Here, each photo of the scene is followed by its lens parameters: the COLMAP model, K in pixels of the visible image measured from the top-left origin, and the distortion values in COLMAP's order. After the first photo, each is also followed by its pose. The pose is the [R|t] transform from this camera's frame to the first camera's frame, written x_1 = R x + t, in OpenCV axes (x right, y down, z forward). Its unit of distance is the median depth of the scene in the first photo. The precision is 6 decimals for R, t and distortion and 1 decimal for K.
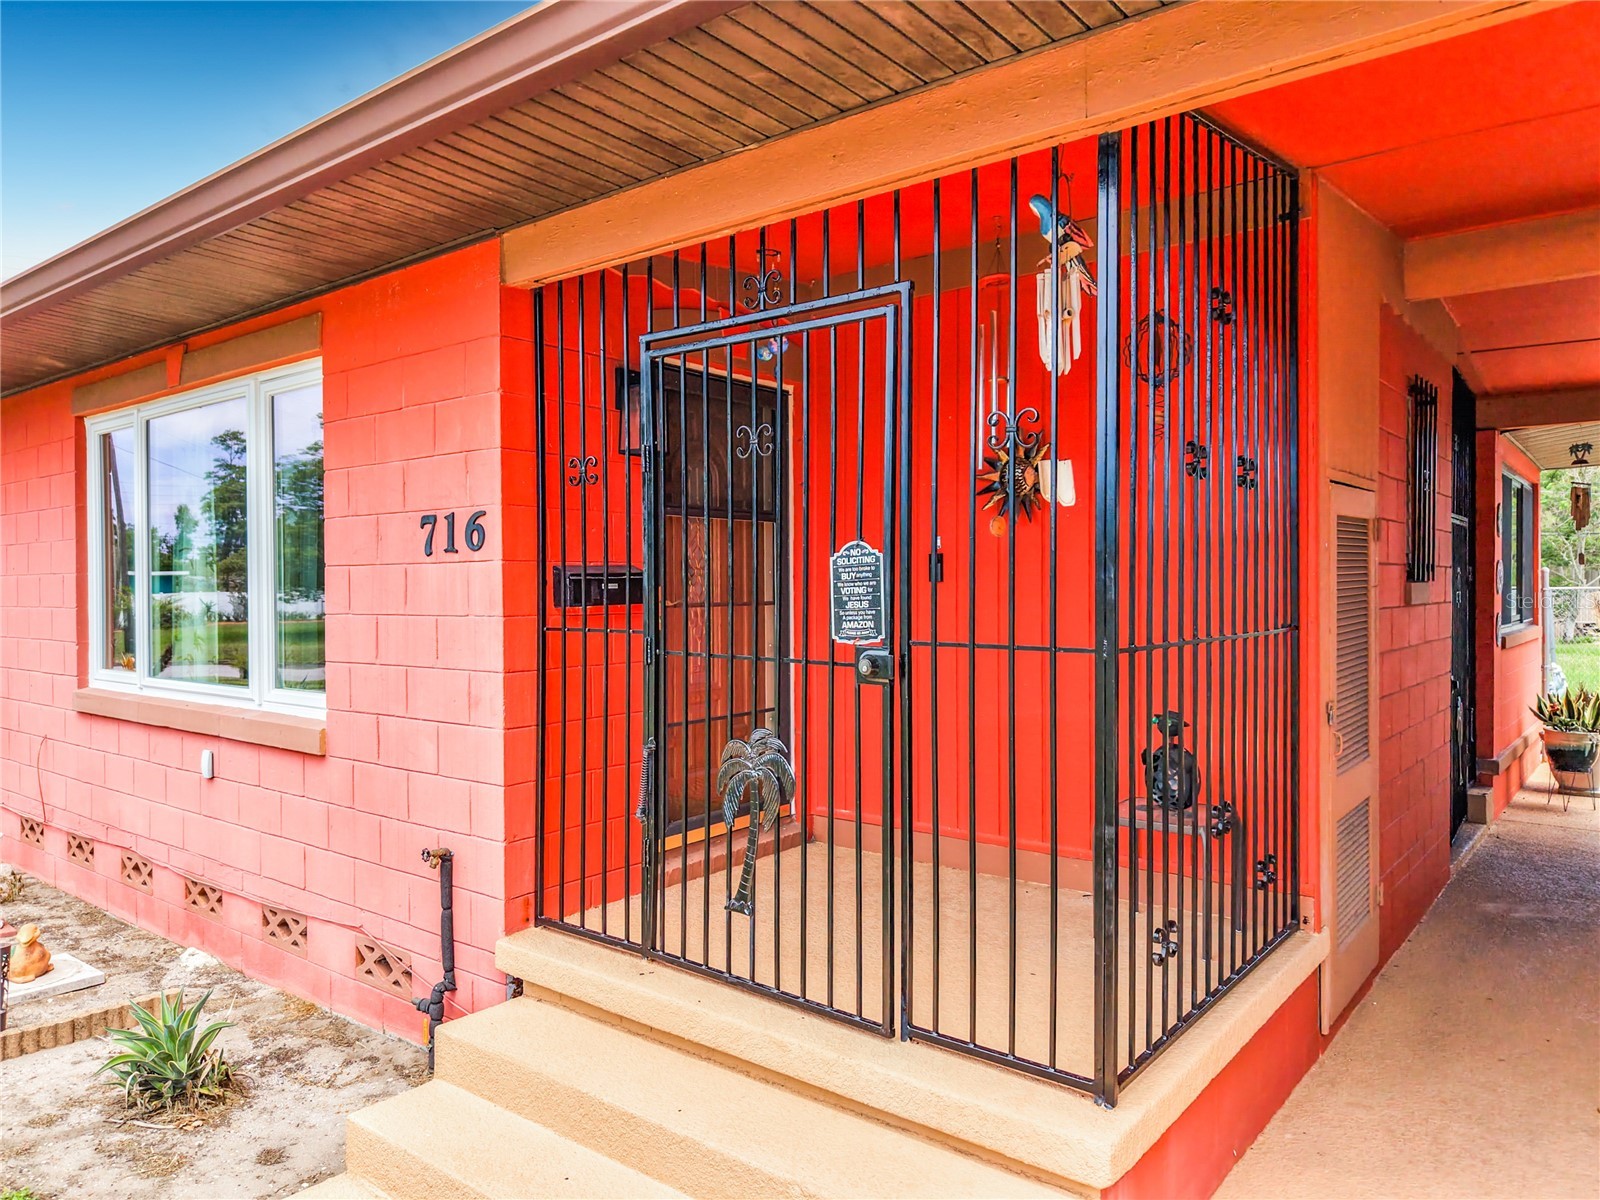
lens RADIAL K [[1098.6, 0, 785.6], [0, 1098.6, 596.7], [0, 0, 1]] dist [0.040847, -0.046119]
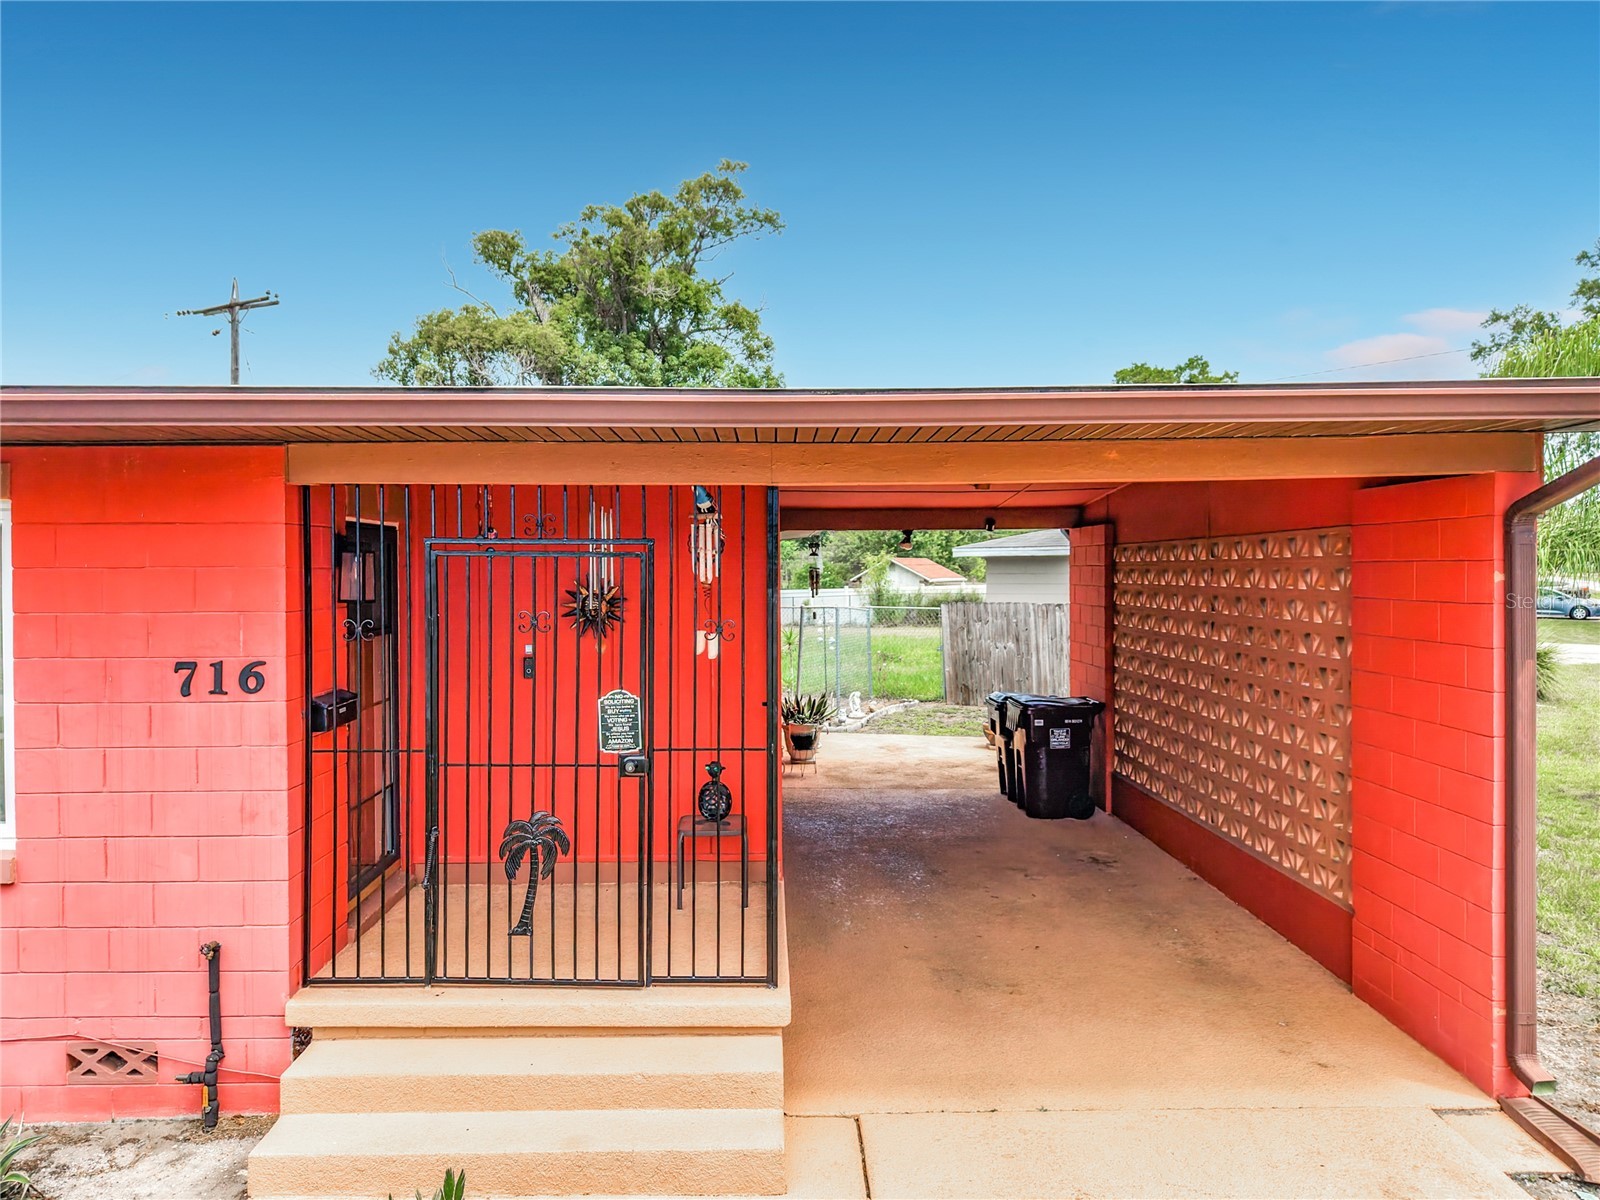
lens RADIAL K [[1112.0, 0, 773.2], [0, 1112.0, 572.2], [0, 0, 1]] dist [0.027170, -0.027182]
pose [[0.771041, -0.000945, 0.636785, -0.623143], [0.005509, 0.999971, -0.005187, -0.165956], [-0.636762, 0.007507, 0.771024, -0.329794]]
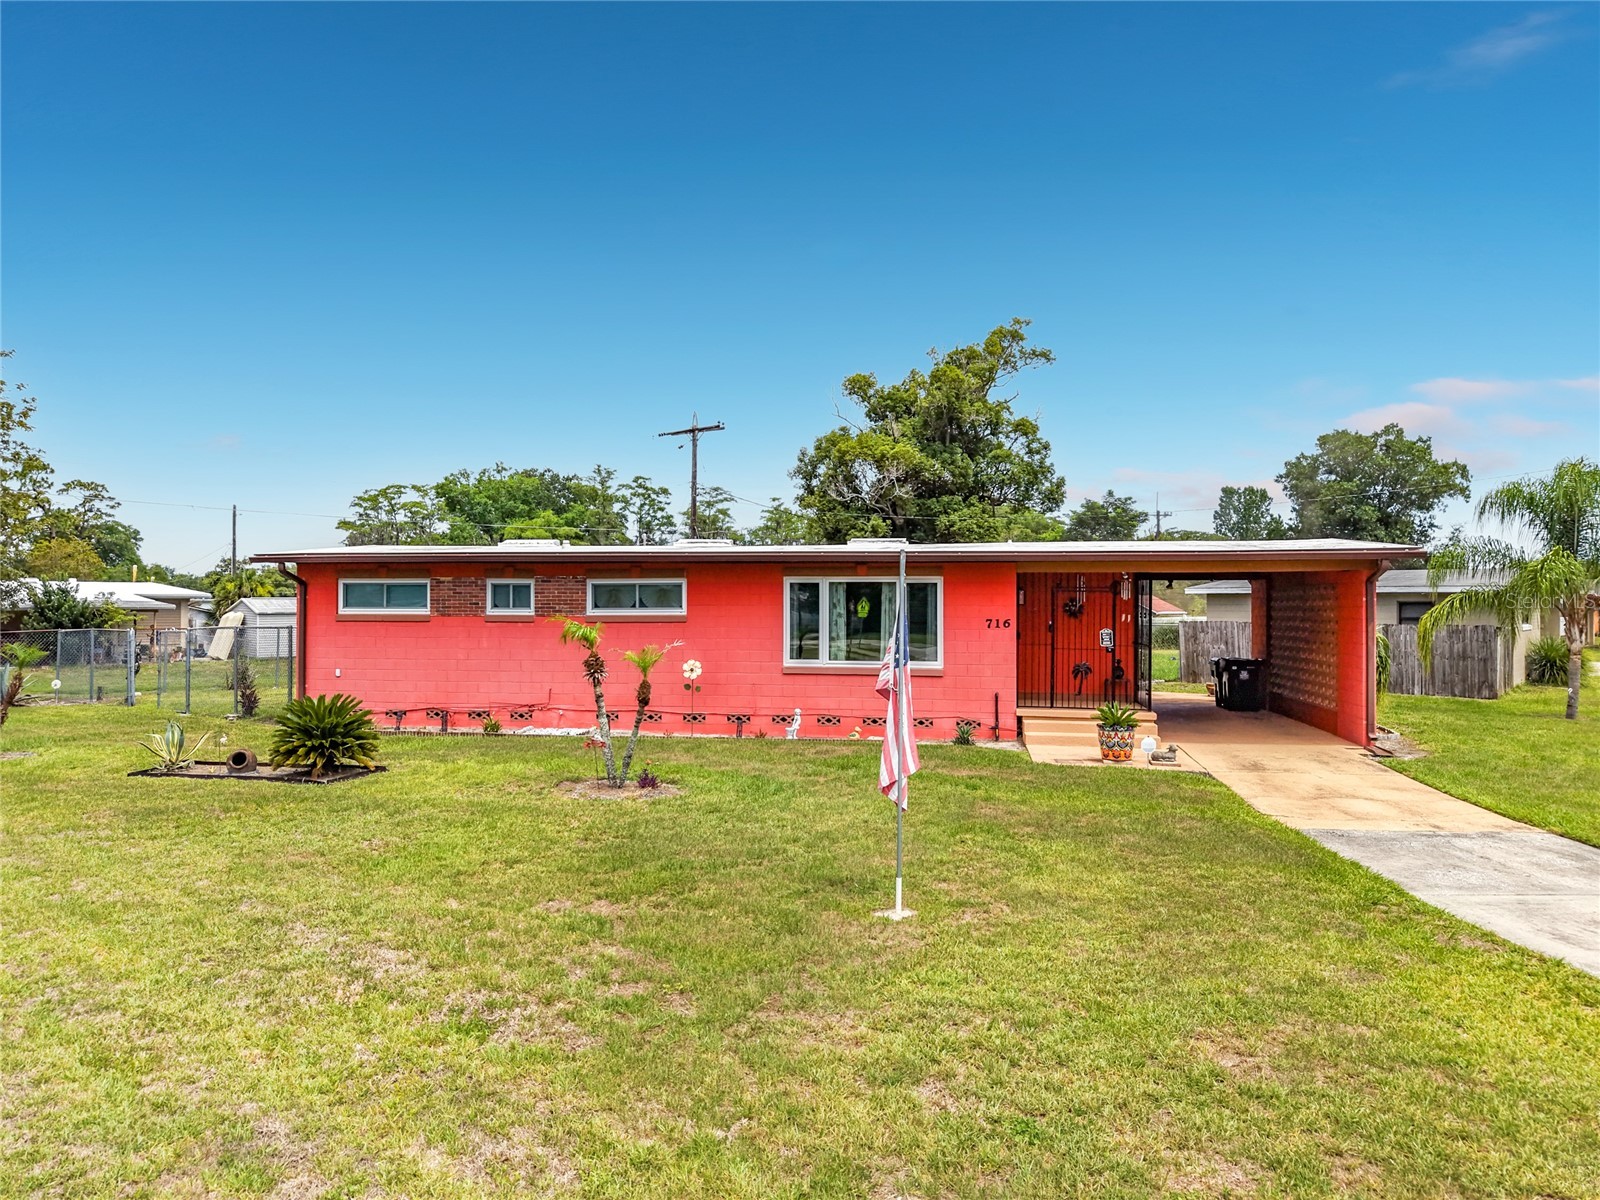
lens RADIAL K [[1086.6, 0, 780.9], [0, 1086.6, 598.8], [0, 0, 1]] dist [-0.001038, -0.002705]
pose [[0.872459, 0.011009, 0.488564, -3.328410], [-0.003914, 0.999872, -0.015542, -0.088062], [-0.488672, 0.011647, 0.872390, -2.512094]]
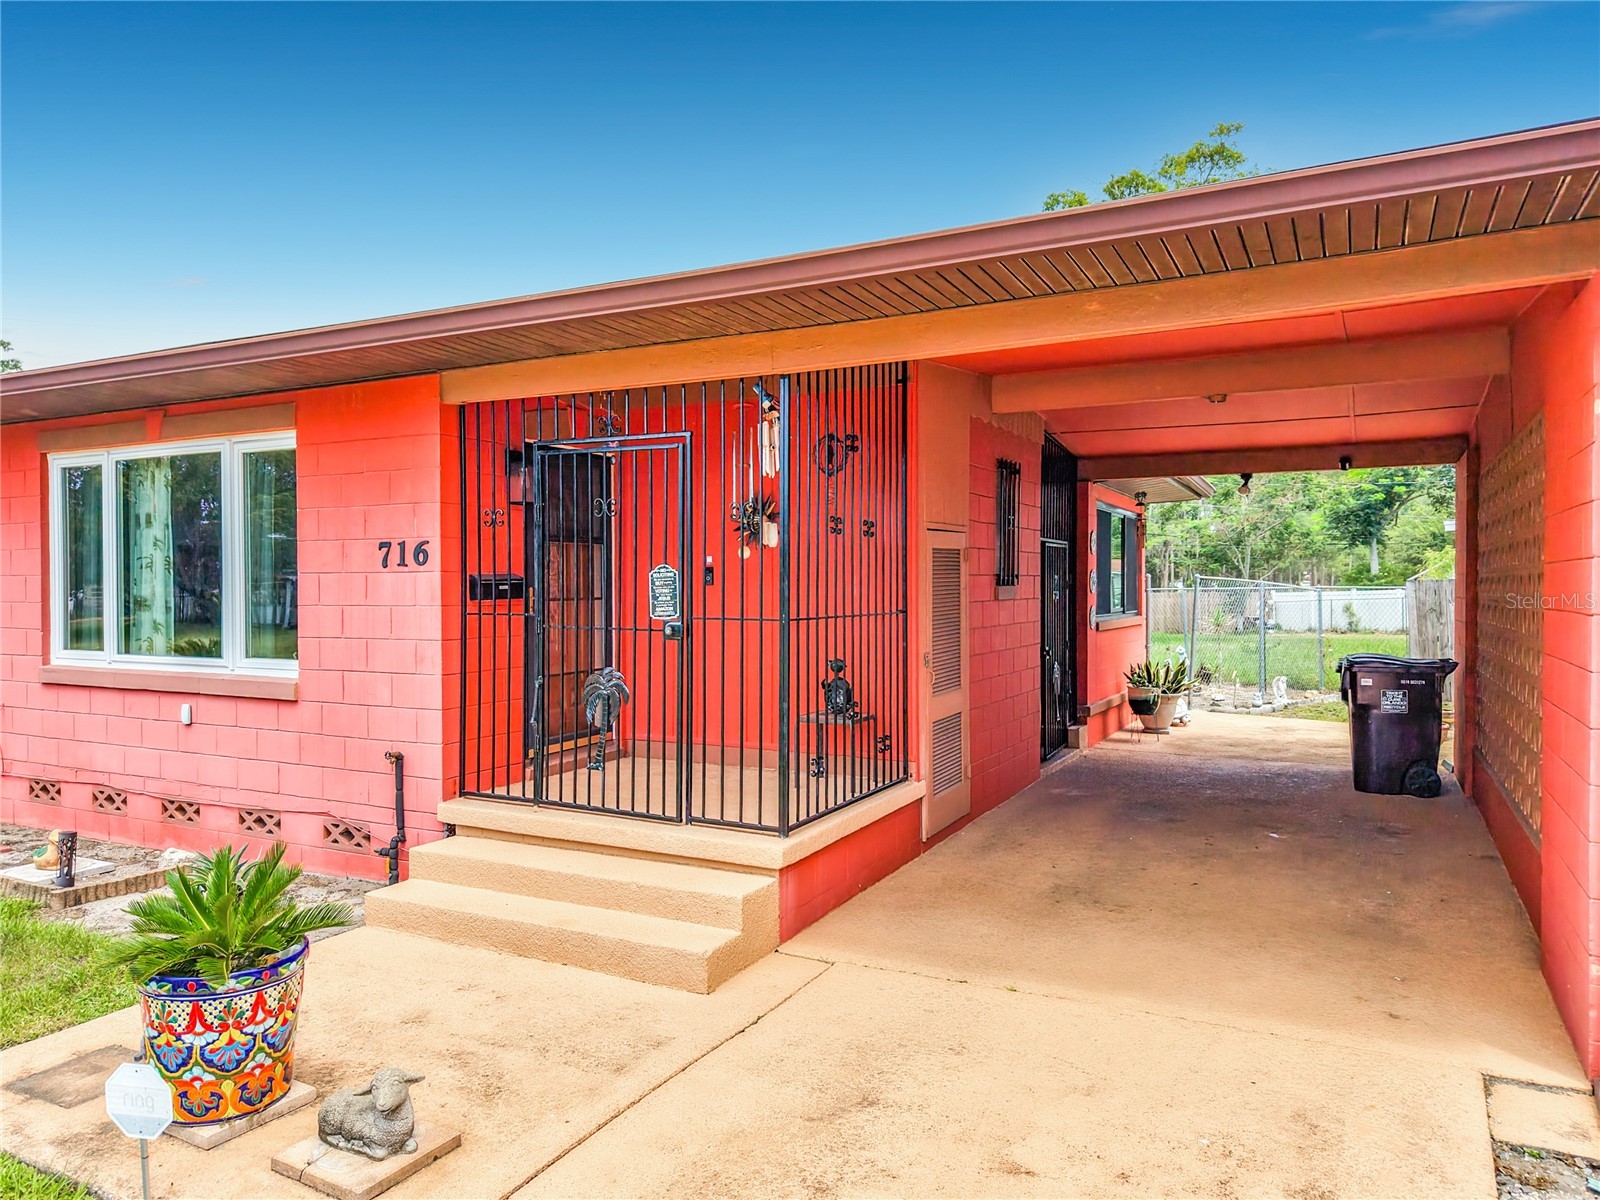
lens RADIAL K [[1098.6, 0, 785.6], [0, 1098.6, 596.7], [0, 0, 1]] dist [0.040847, -0.046119]
pose [[0.980686, 0.000660, 0.195585, -0.074352], [-0.000870, 0.999999, 0.000991, 0.001986], [-0.195585, -0.001142, 0.980686, -0.677526]]
